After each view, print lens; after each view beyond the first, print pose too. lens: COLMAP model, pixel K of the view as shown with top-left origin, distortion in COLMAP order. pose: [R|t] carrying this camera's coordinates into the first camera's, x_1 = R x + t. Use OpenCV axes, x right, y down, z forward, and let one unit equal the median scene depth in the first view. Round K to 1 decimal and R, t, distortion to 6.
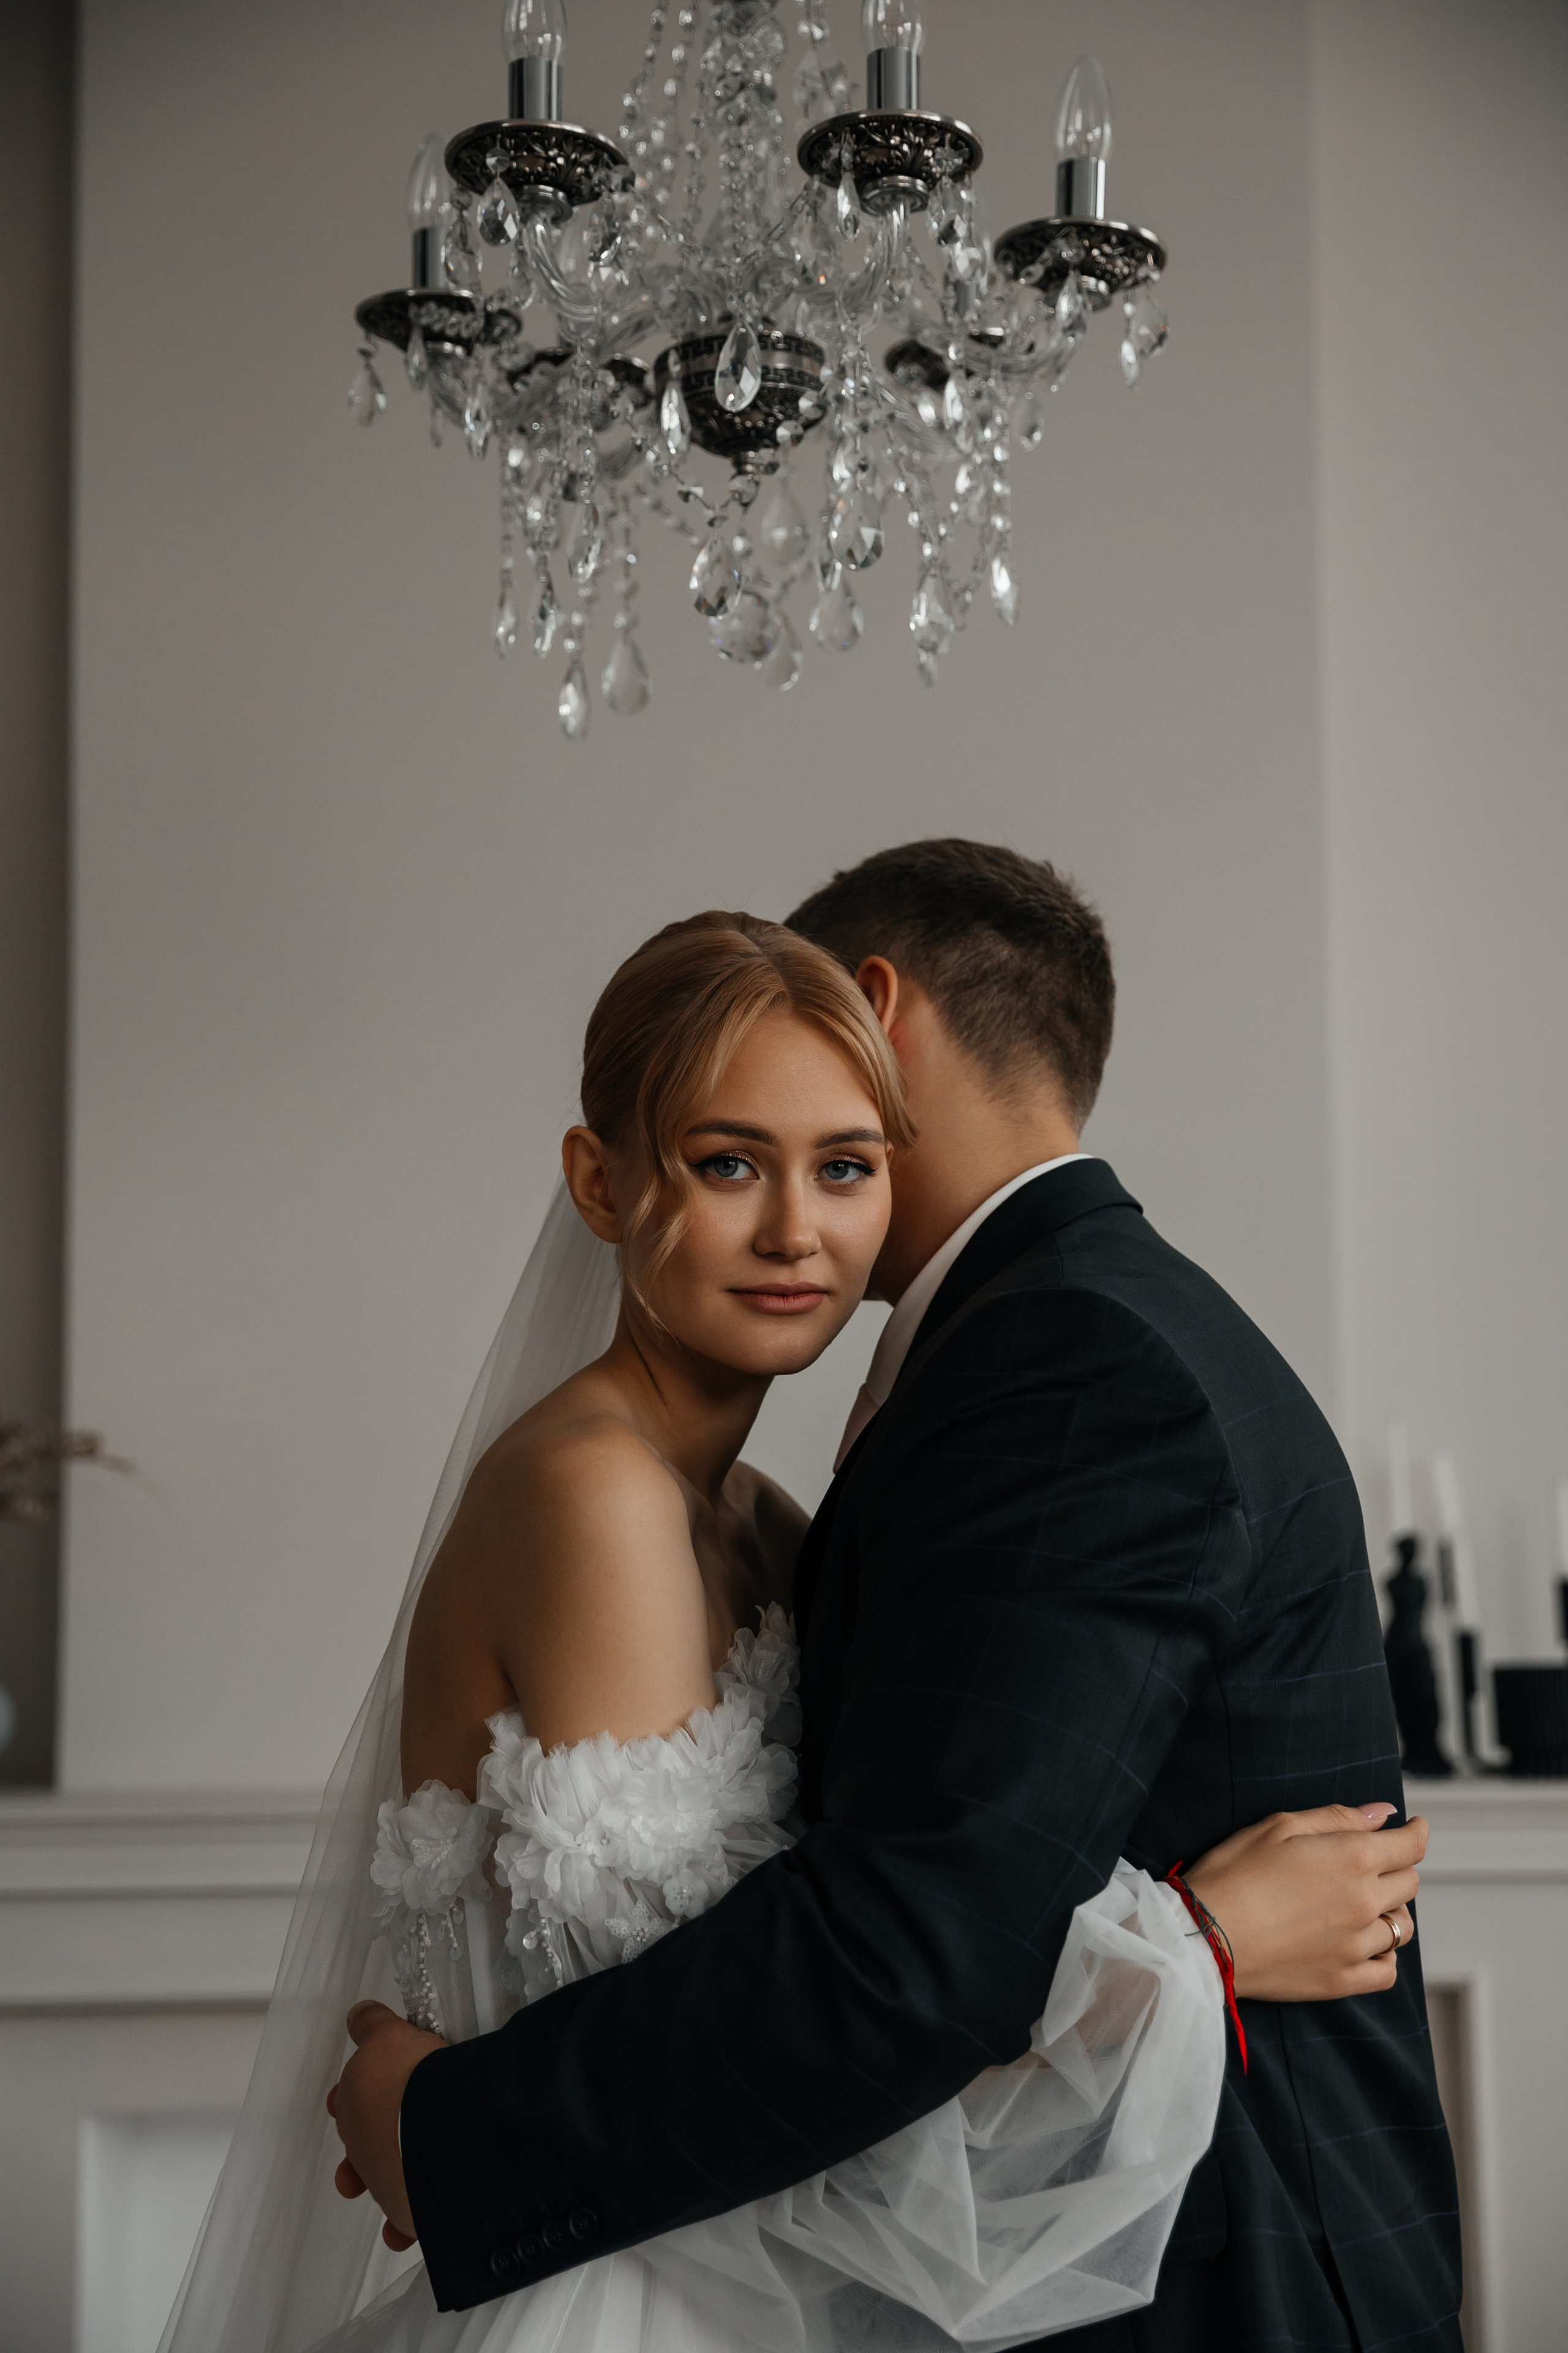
lens RADIAL K [[3474.3, 0, 784.0], [0, 3474.3, 1176.5], [0, 0, 1]] dist [0.146471, 0.033709]
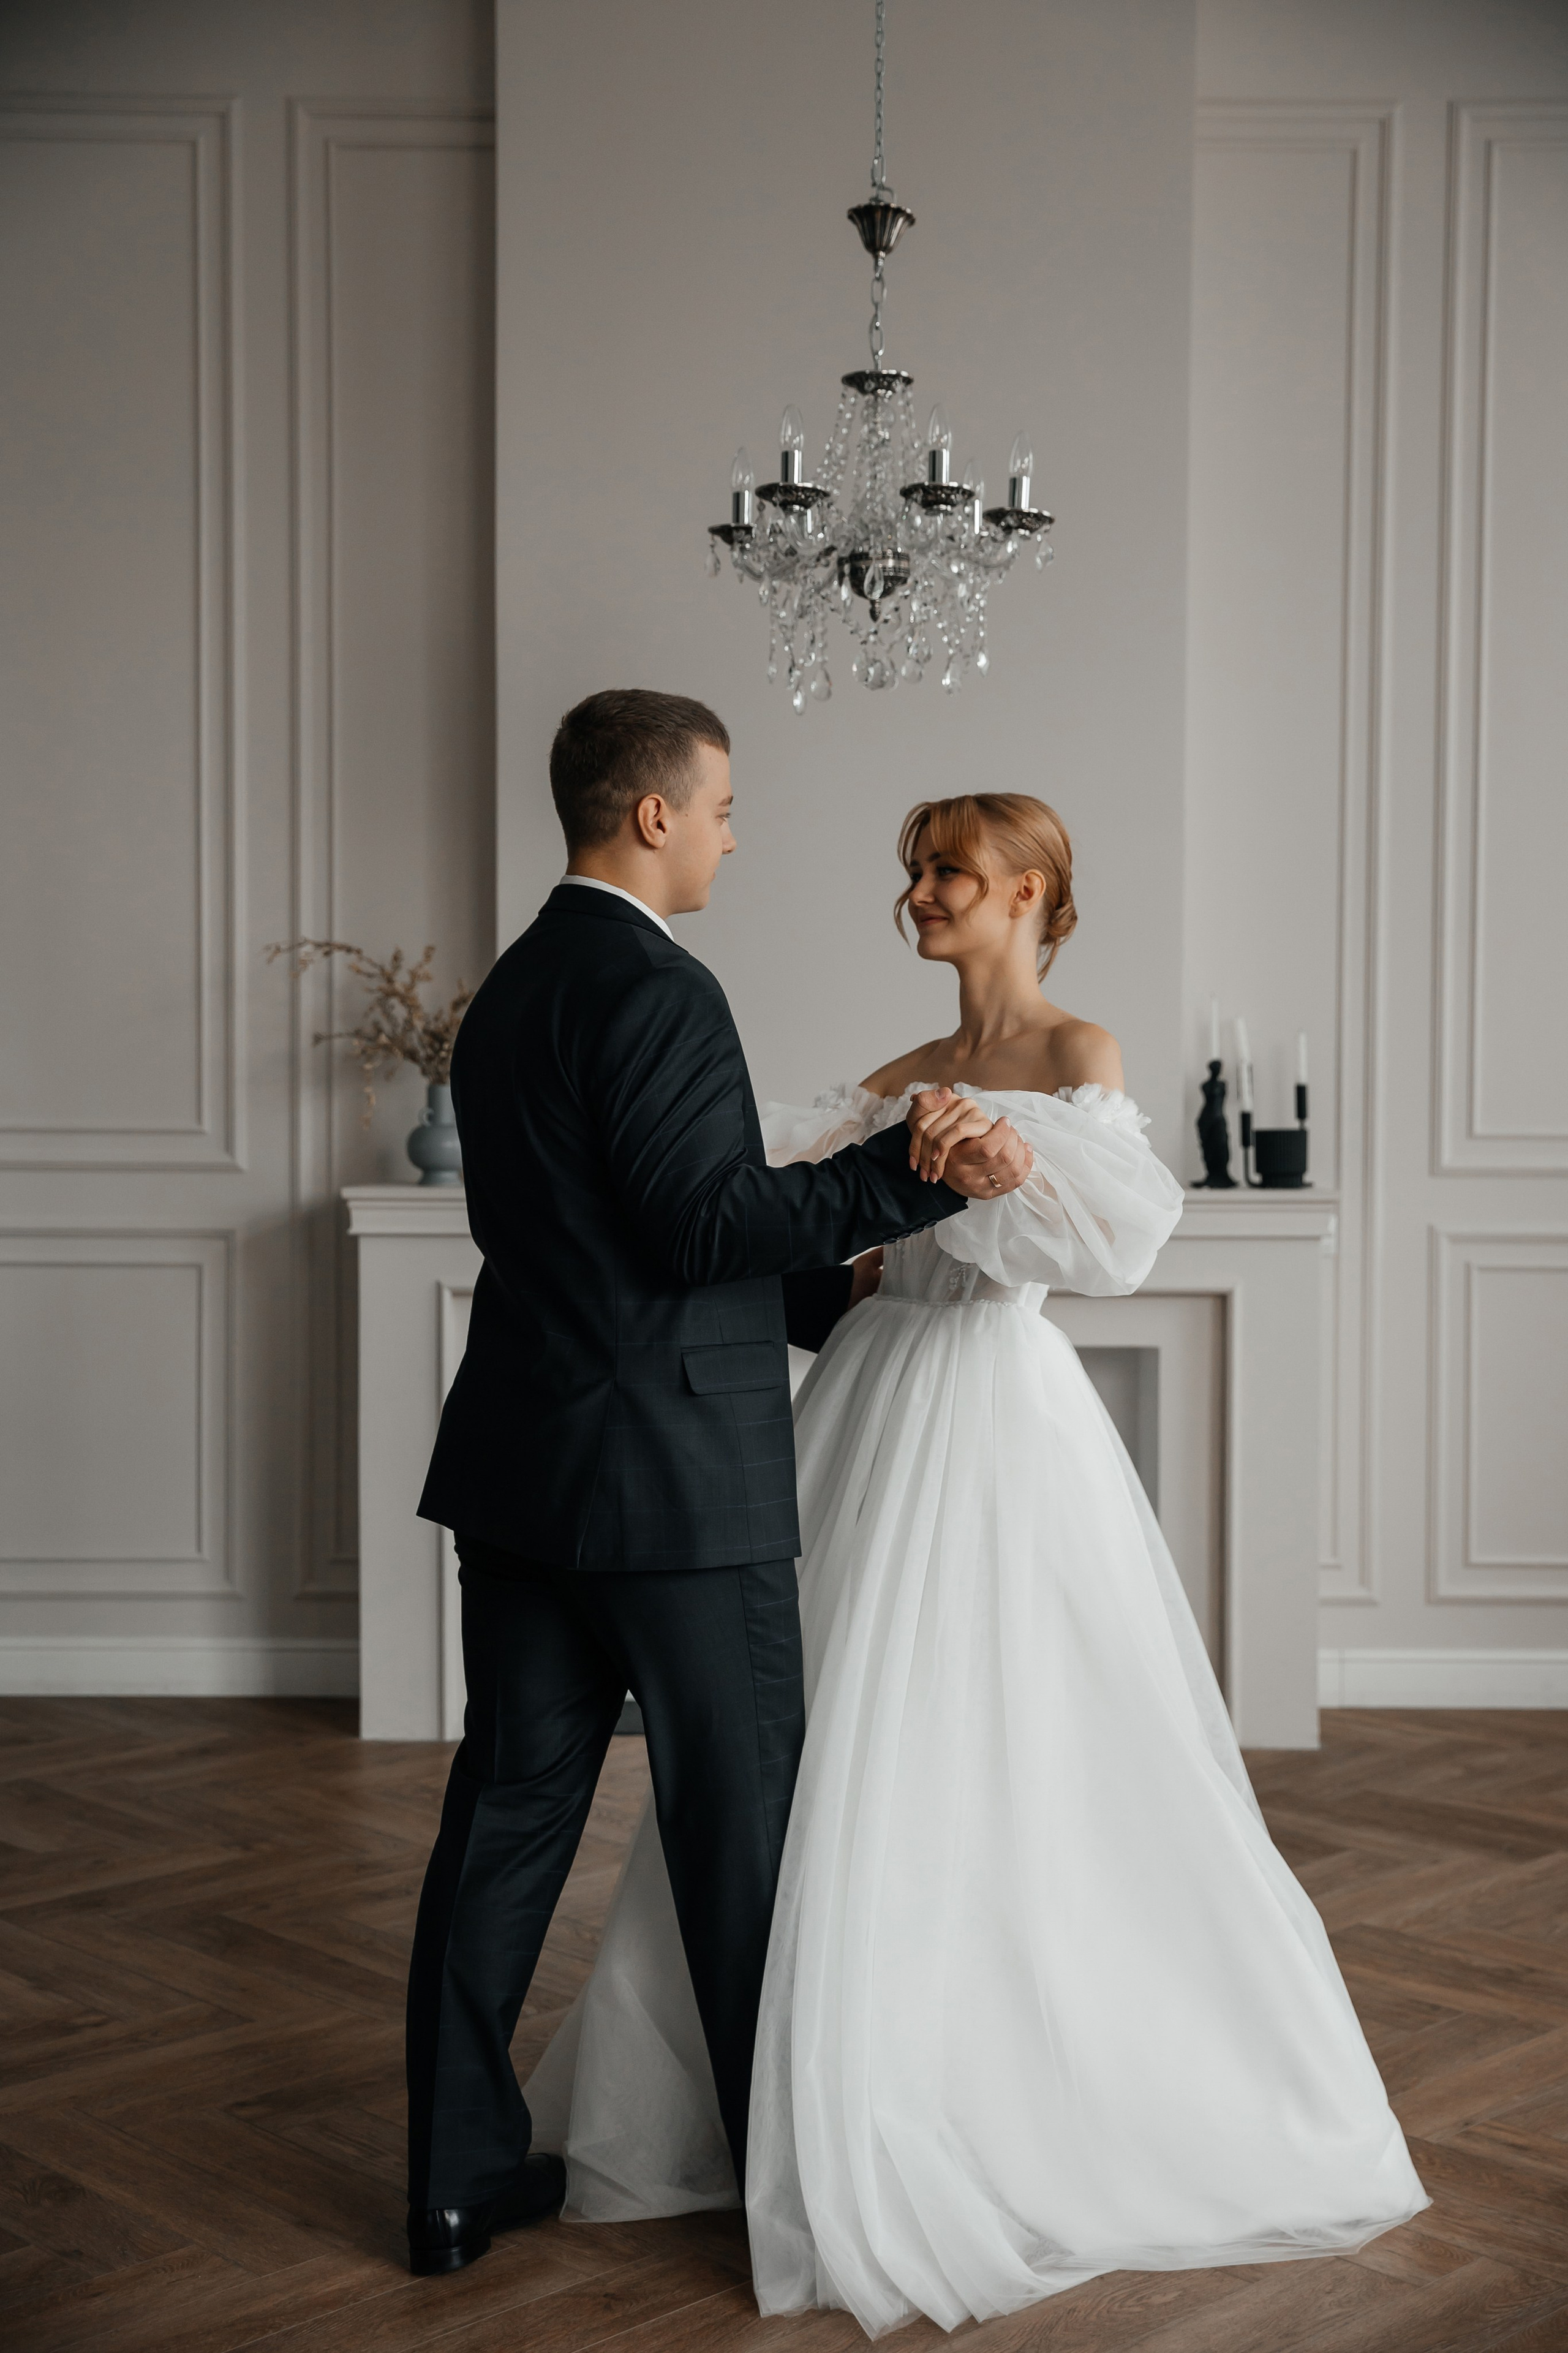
lens RADIAL K [[2820.1, 0, 815.2], [0, 2820.1, 1186.3], [0, 0, 1]] dist [0.088399, 0.001068]
pose [[0.999737, 0.013261, -0.018710, -0.010680], [-0.010372, 0.989107, 0.146833, -0.095762], [0.020453, -0.146600, 0.988984, -0.961830]]
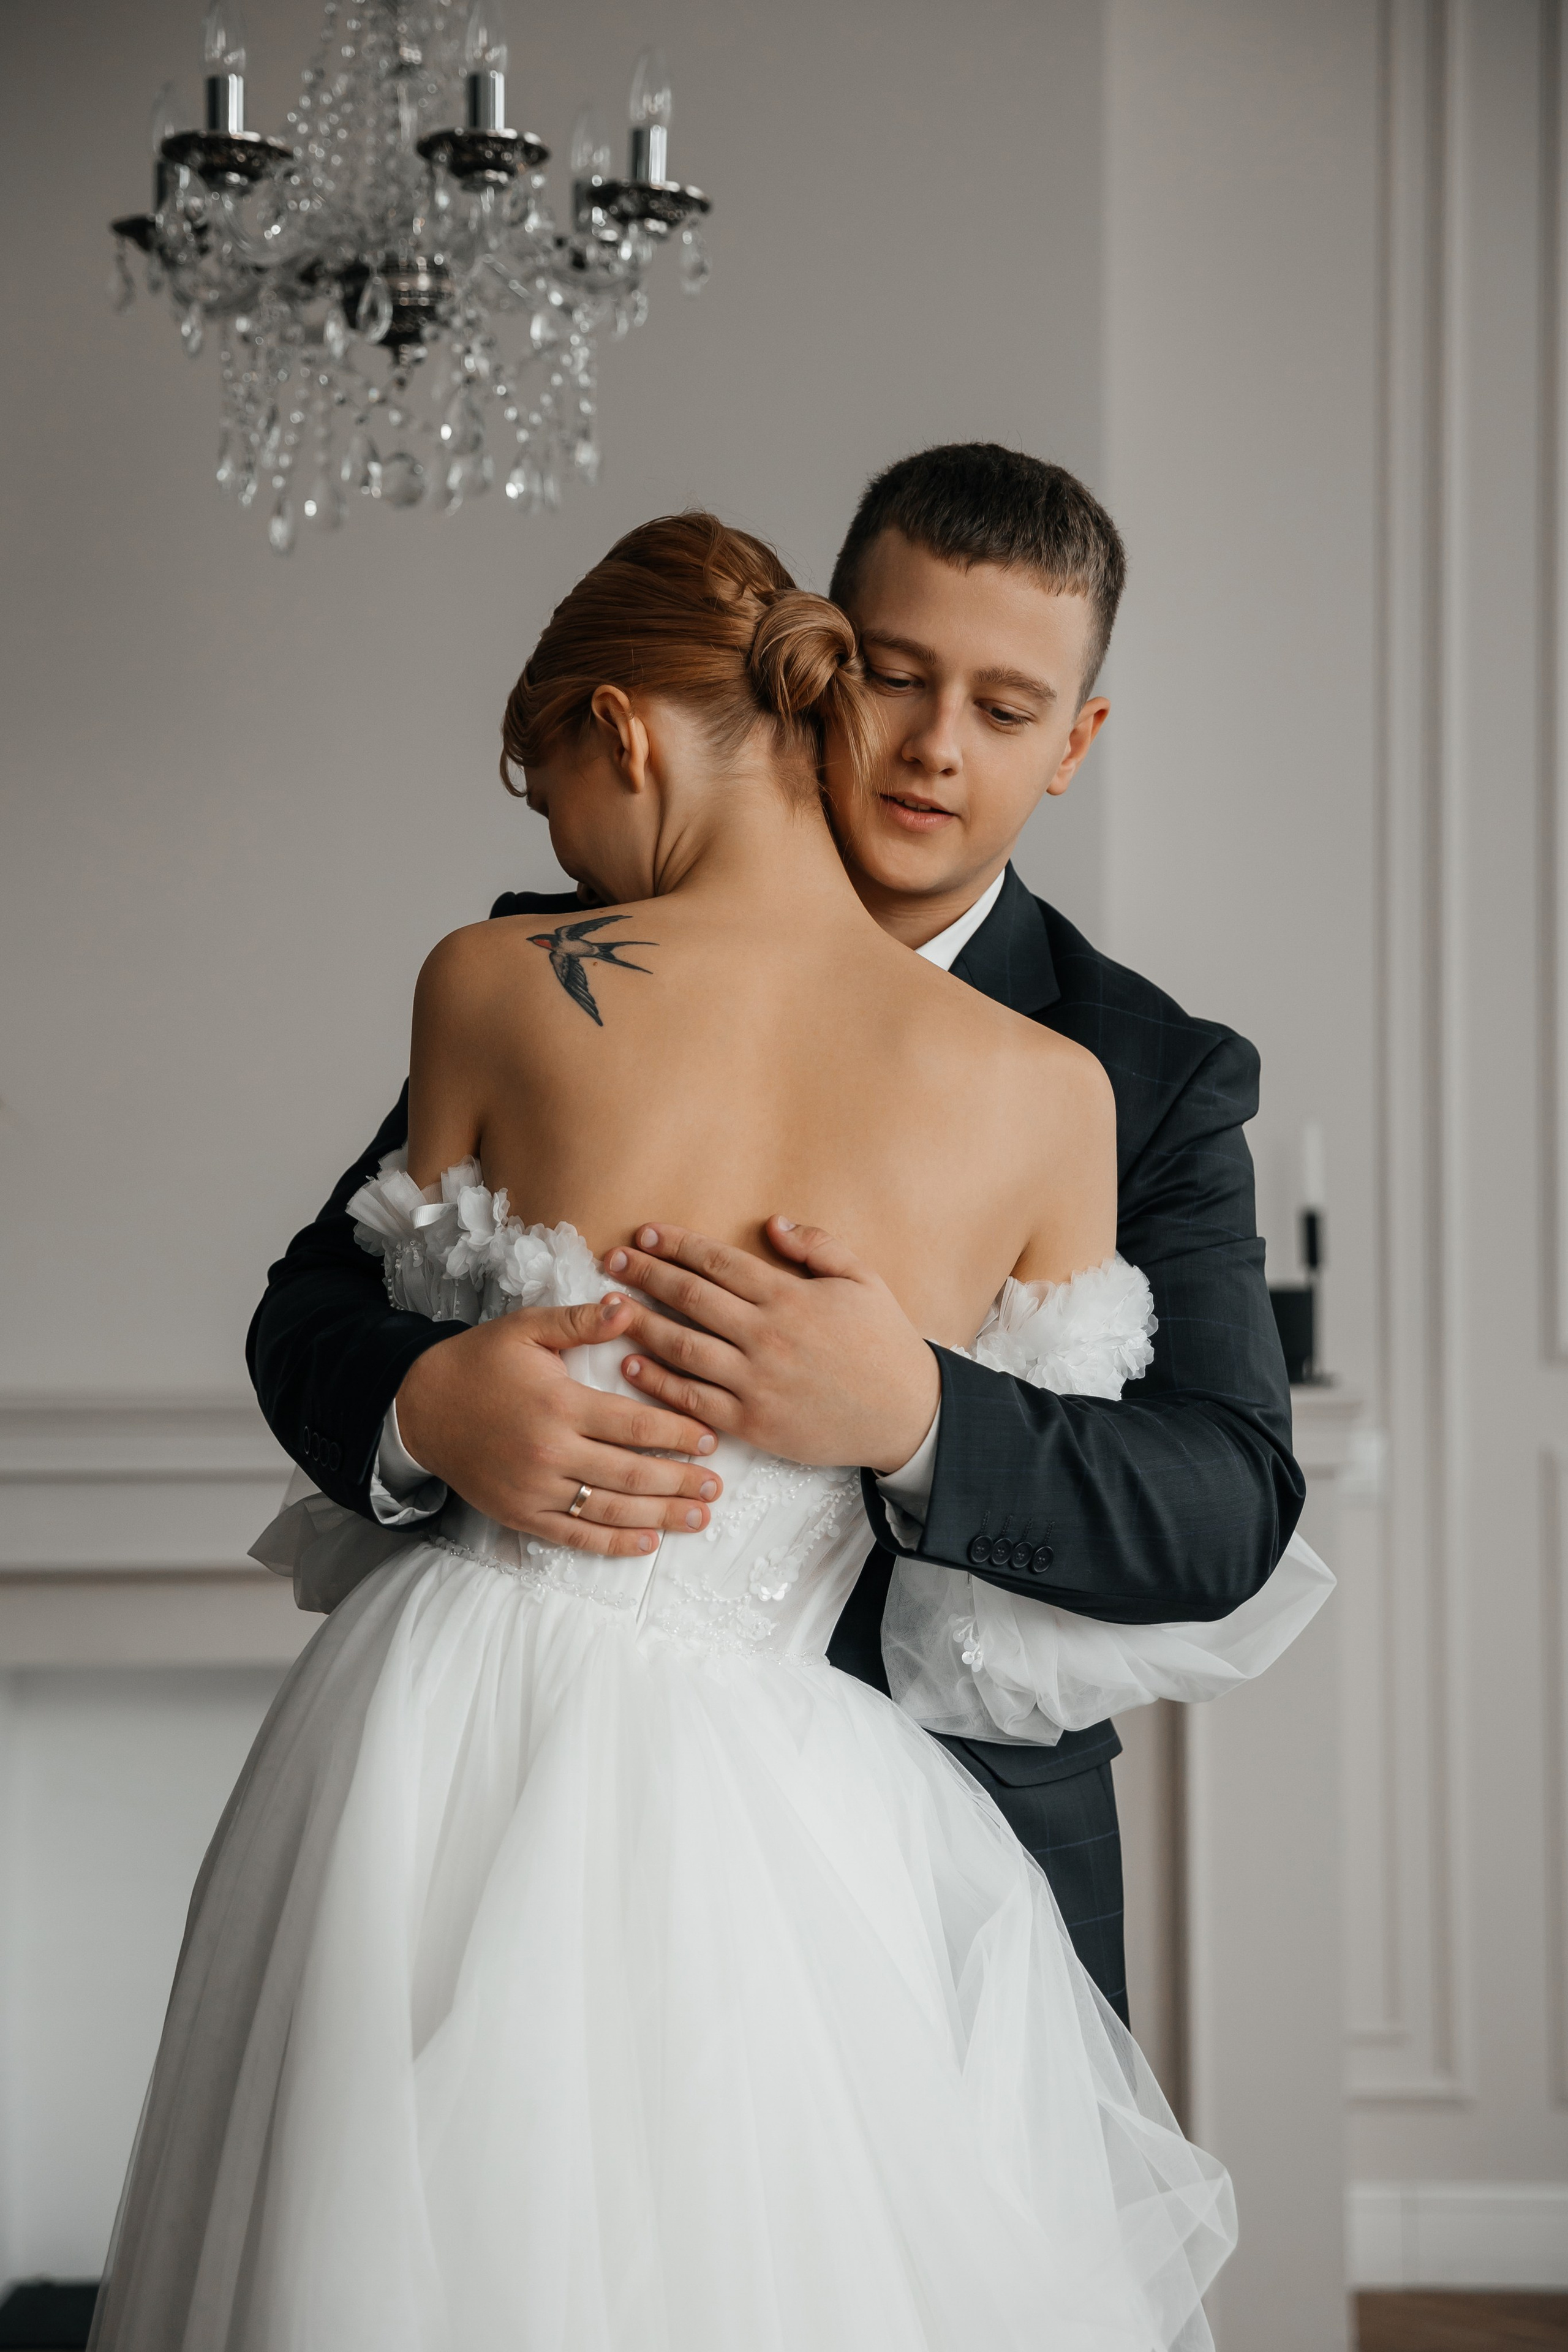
lens RADIAL K [[4420.3, 0, 775.7], [0, 4420.3, 1224.7], [0, 0, 1]] dist [0.195635, -0.063083]
pose [[0.999663, 0.002071, -0.025890, 0.178575], [0.000739, 0.994145, 0.108054, -0.058397], [0.025962, -0.108037, 0.993808, -0.730922]]
